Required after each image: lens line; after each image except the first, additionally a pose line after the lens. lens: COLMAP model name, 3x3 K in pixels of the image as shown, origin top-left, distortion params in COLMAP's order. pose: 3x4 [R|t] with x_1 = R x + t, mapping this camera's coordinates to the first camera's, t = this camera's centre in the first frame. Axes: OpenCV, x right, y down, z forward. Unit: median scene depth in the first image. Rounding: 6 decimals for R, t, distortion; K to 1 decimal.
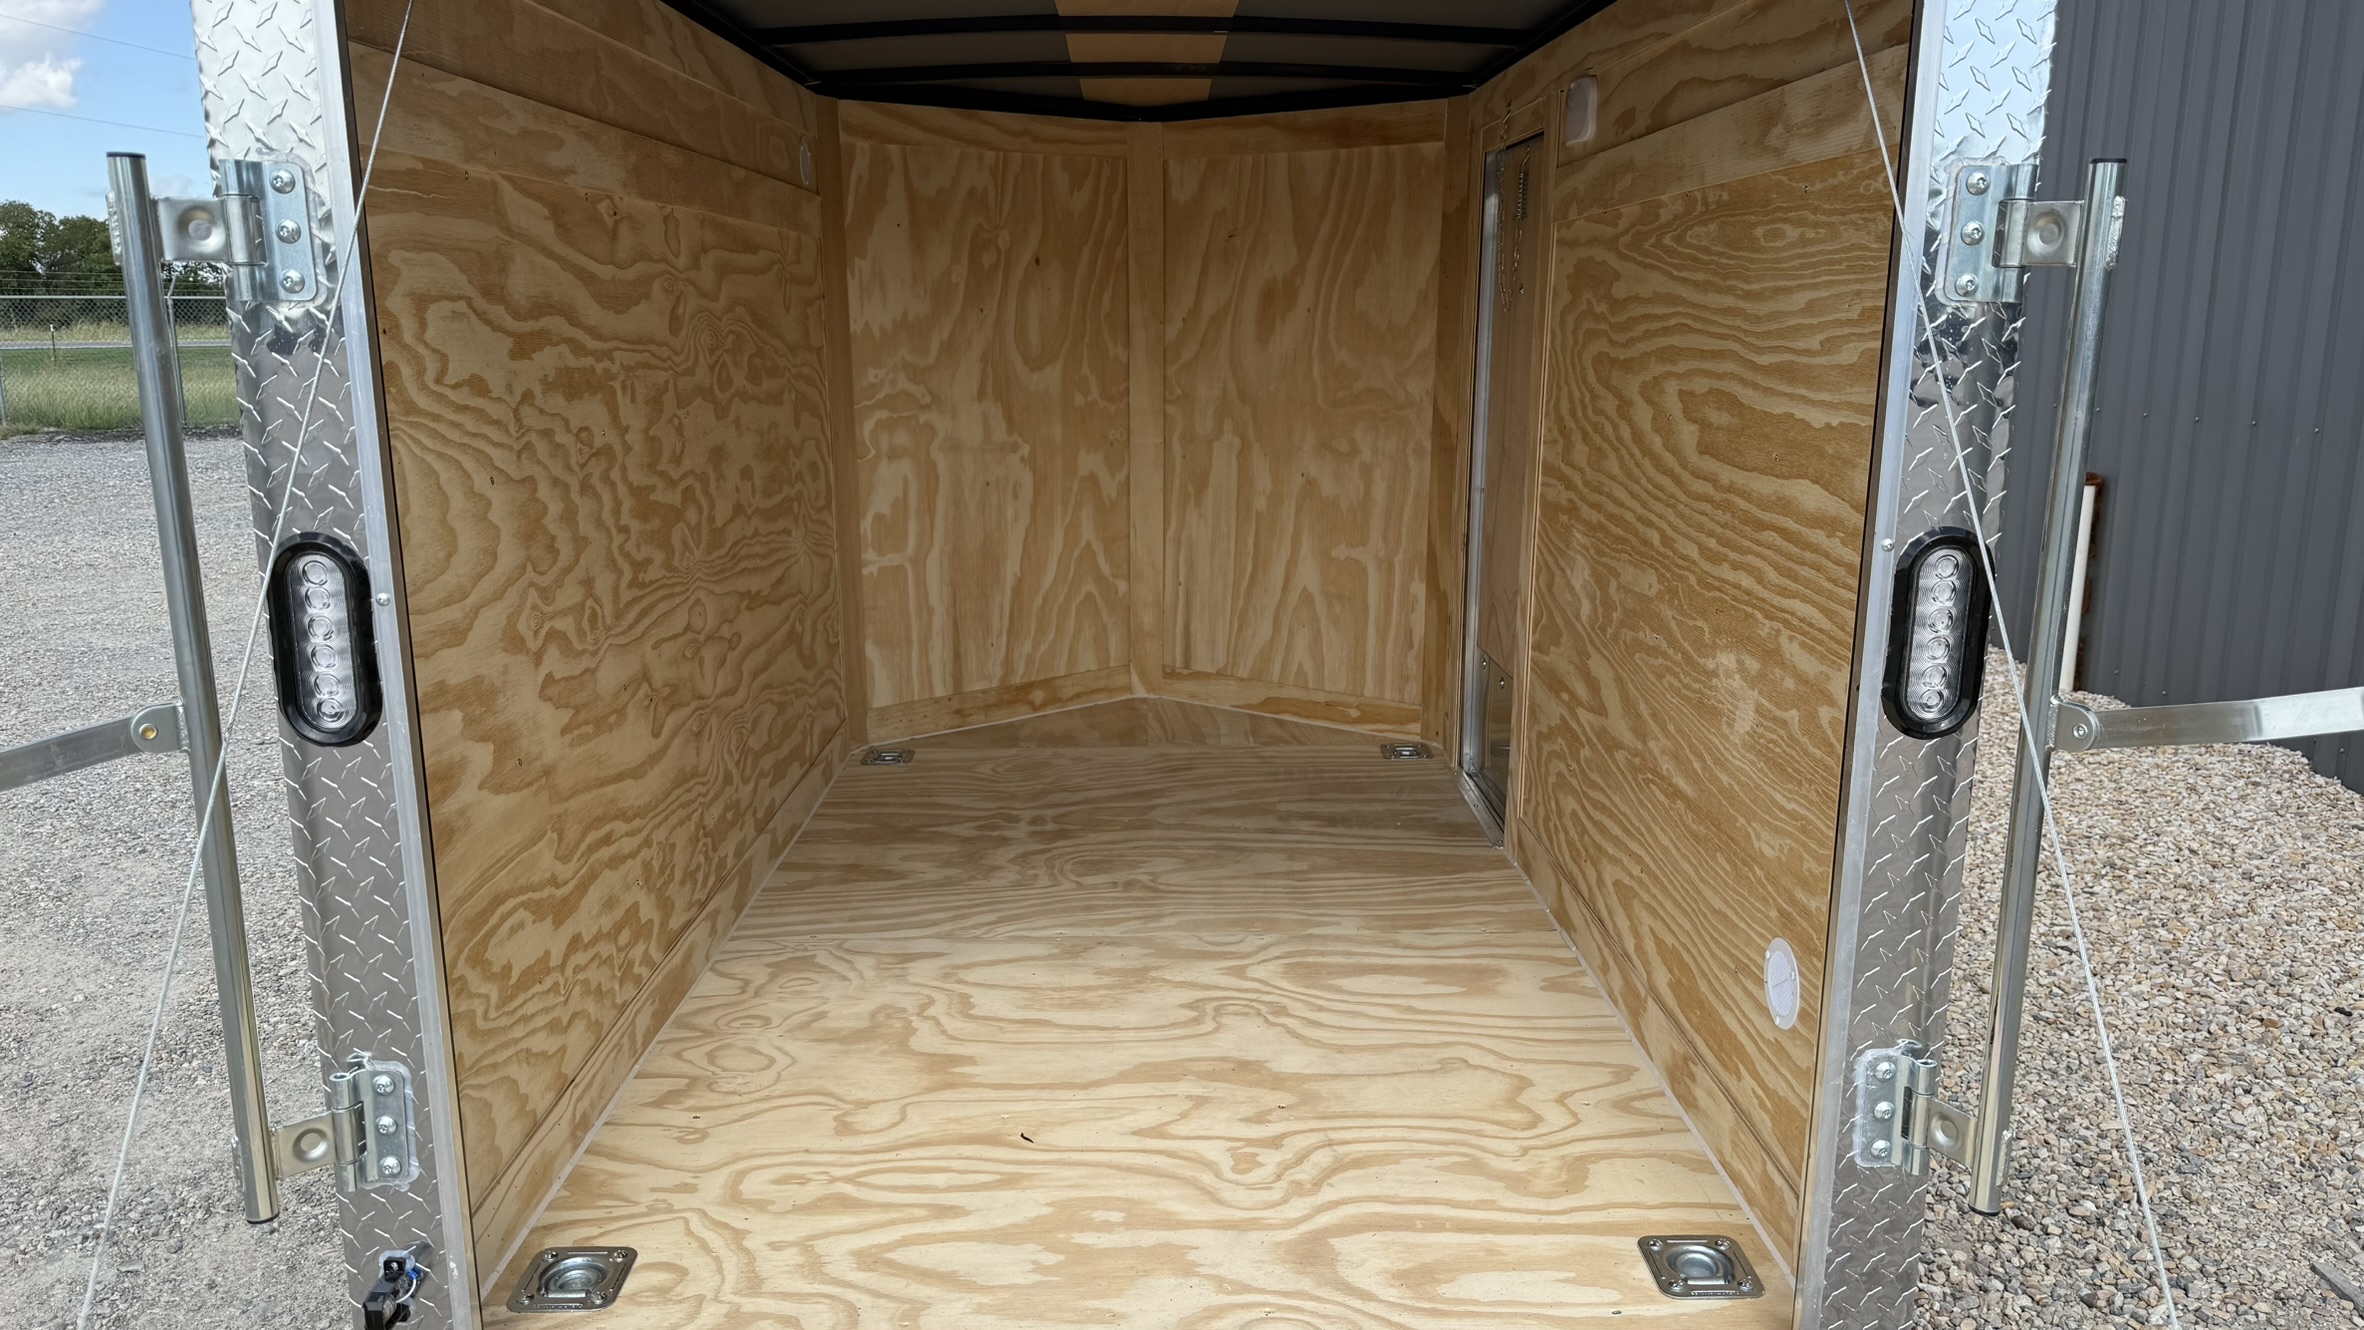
lens RADIAL K [[1439.2, 0, 1182.0], [0, 1439.2, 665.0], [0, 0, 1]] dist [0.110195, -0.149259]
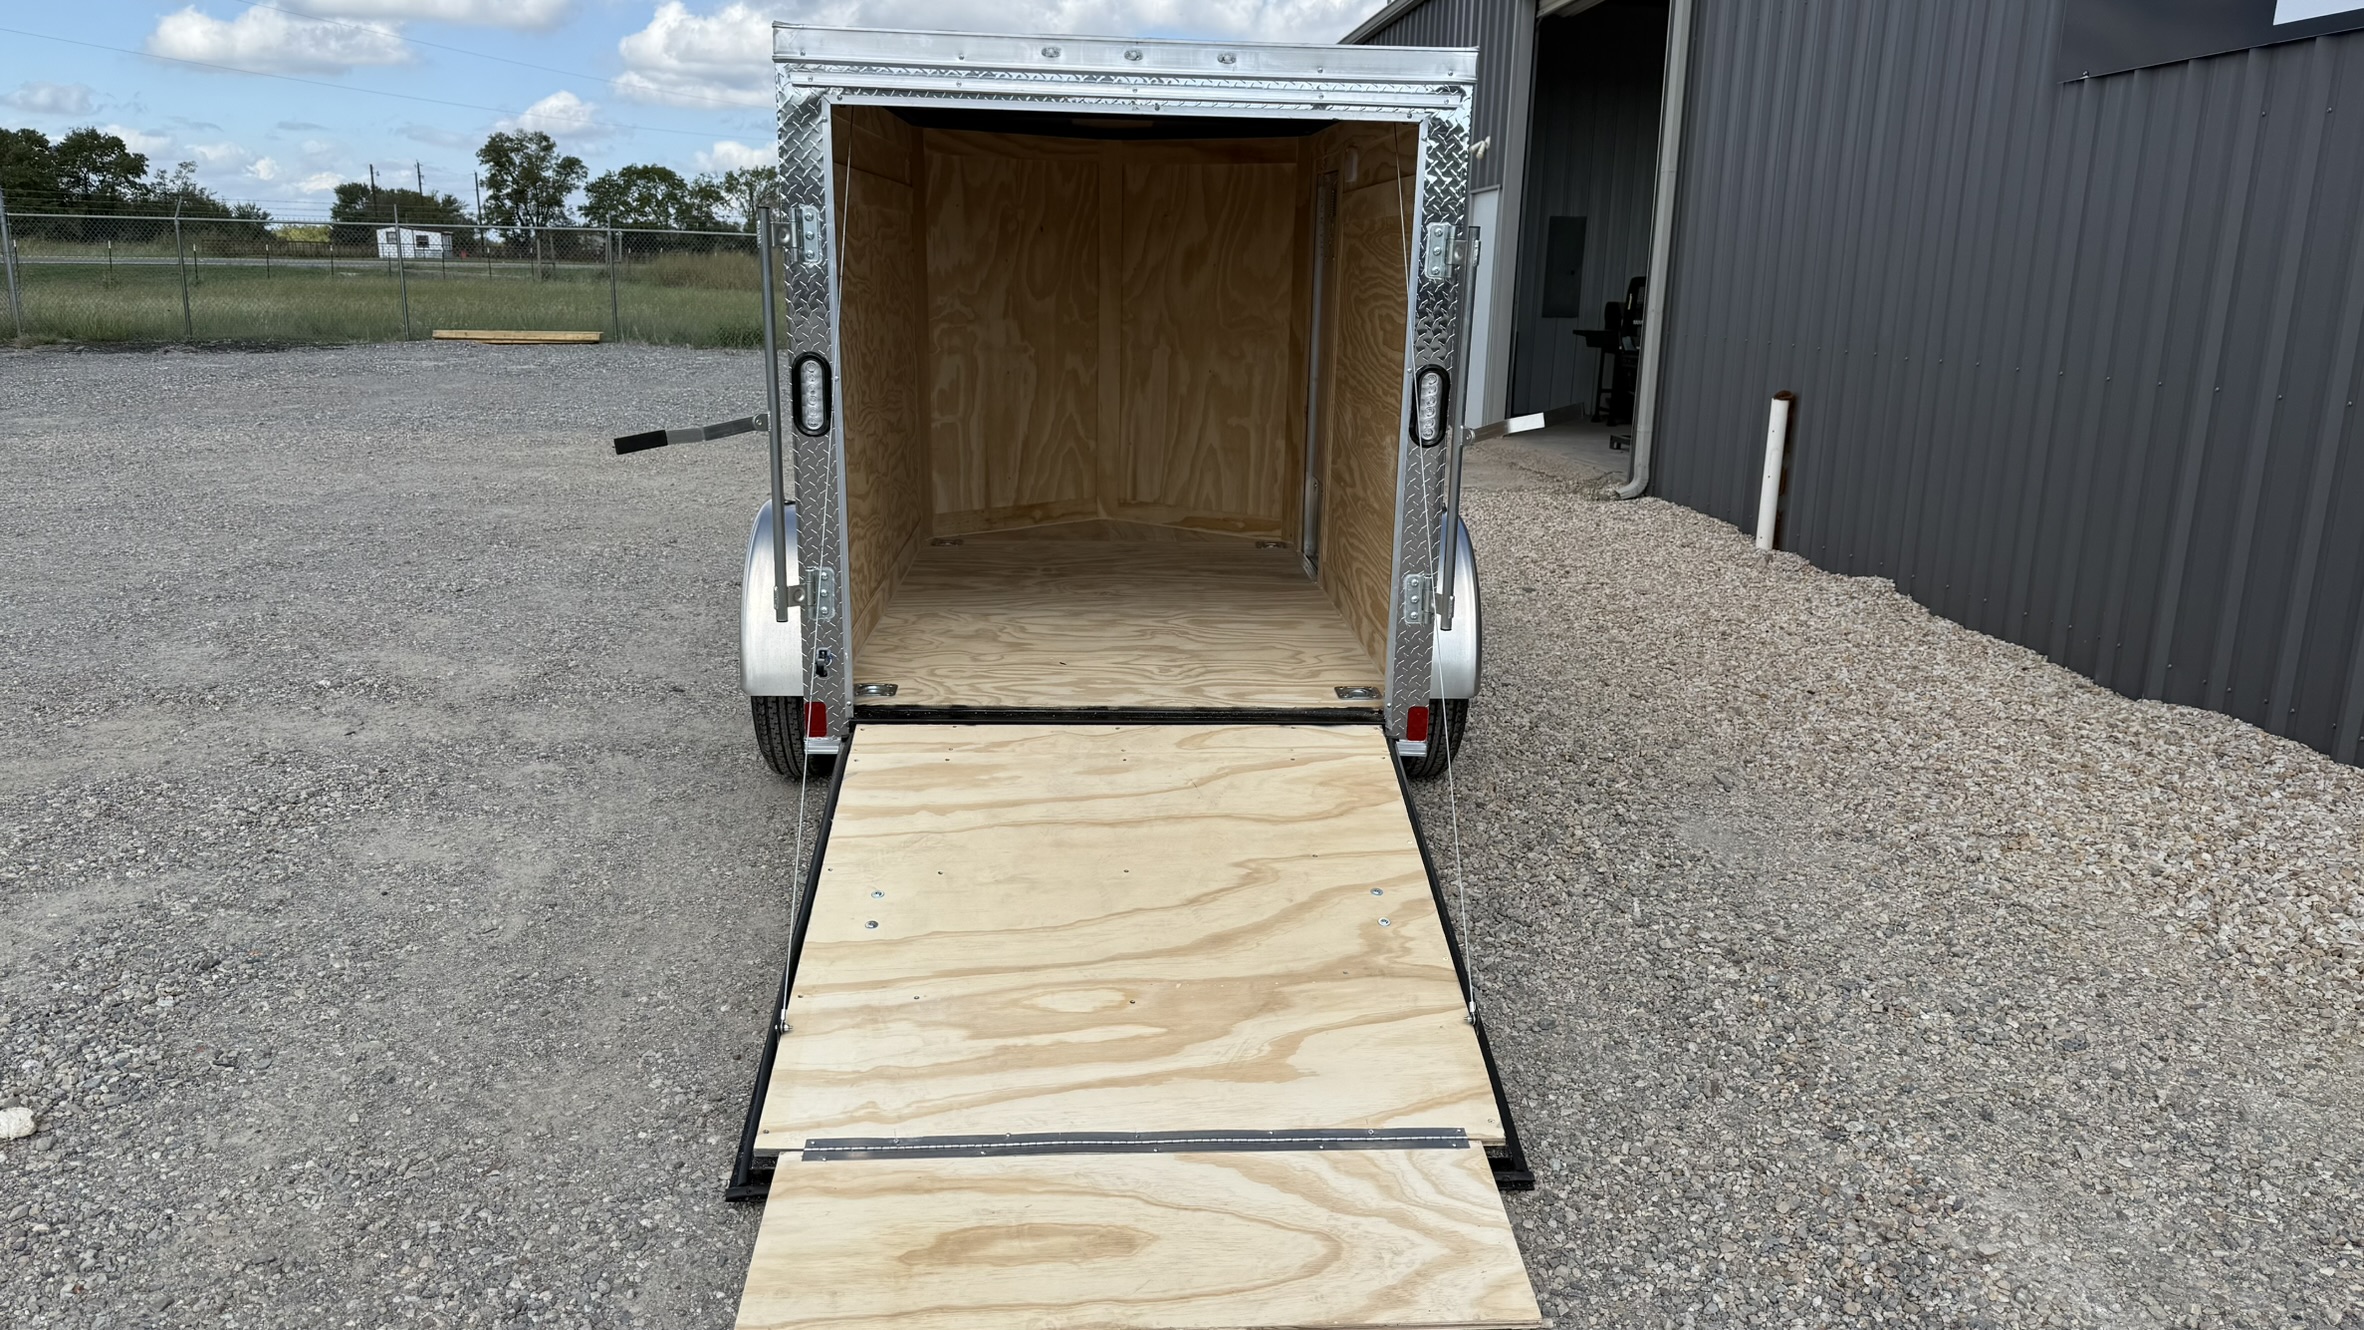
lens RADIAL K [[1439.2, 0, 1182.0], [0, 1439.2, 665.0], [0, 0, 1]] dist [0.110195, -0.149259]
pose [[0.998920, 0.010267, 0.045326, -0.014882], [-0.012031, 0.999174, 0.038816, 0.130014], [-0.044890, -0.039319, 0.998218, -0.594435]]
